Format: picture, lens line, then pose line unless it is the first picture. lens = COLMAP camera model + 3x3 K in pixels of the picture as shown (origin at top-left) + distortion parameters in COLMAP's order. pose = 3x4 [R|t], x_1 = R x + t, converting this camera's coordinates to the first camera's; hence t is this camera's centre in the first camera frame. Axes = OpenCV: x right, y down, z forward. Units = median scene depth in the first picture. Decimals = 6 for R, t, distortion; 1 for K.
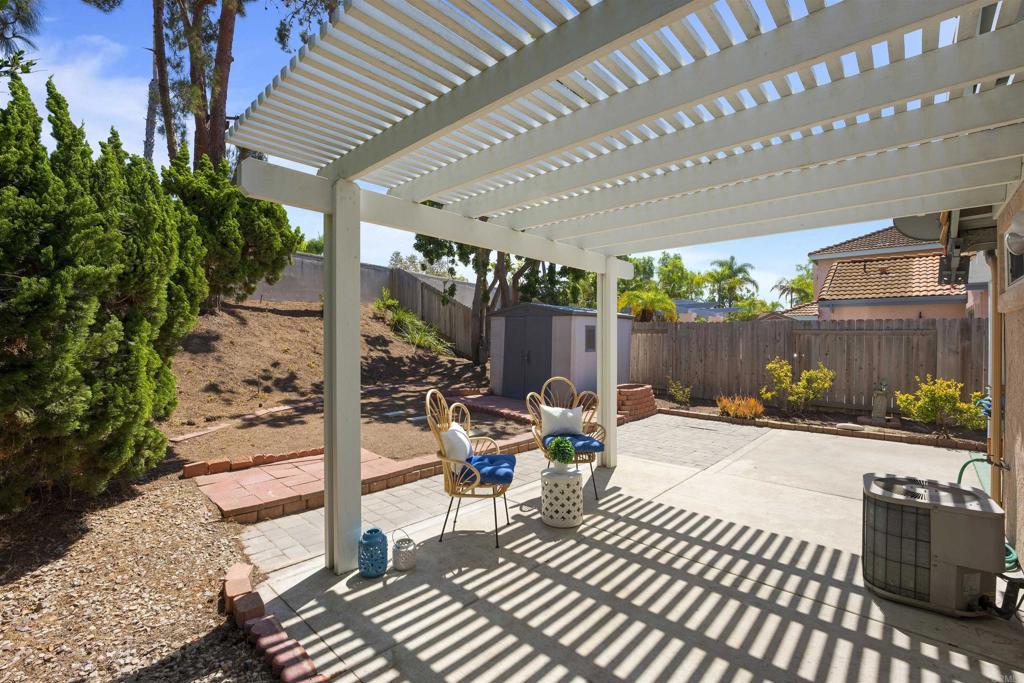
lens RADIAL K [[446.0, 0, 512.8], [0, 446.0, 342.7], [0, 0, 1]] dist [-0.000873, 0.000121]
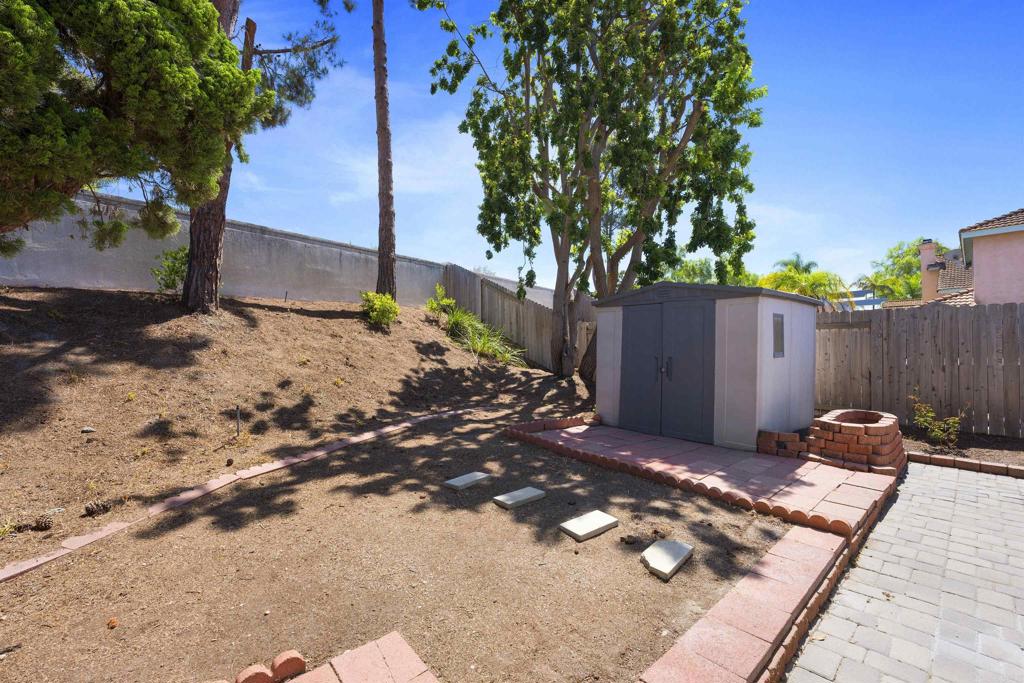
lens RADIAL K [[426.6, 0, 517.2], [0, 426.6, 322.7], [0, 0, 1]] dist [-0.002748, -0.000299]
pose [[0.995875, -0.022517, -0.087901, -0.096166], [0.016491, 0.997501, -0.068696, 0.005460], [0.089228, 0.066963, 0.993758, 0.298269]]
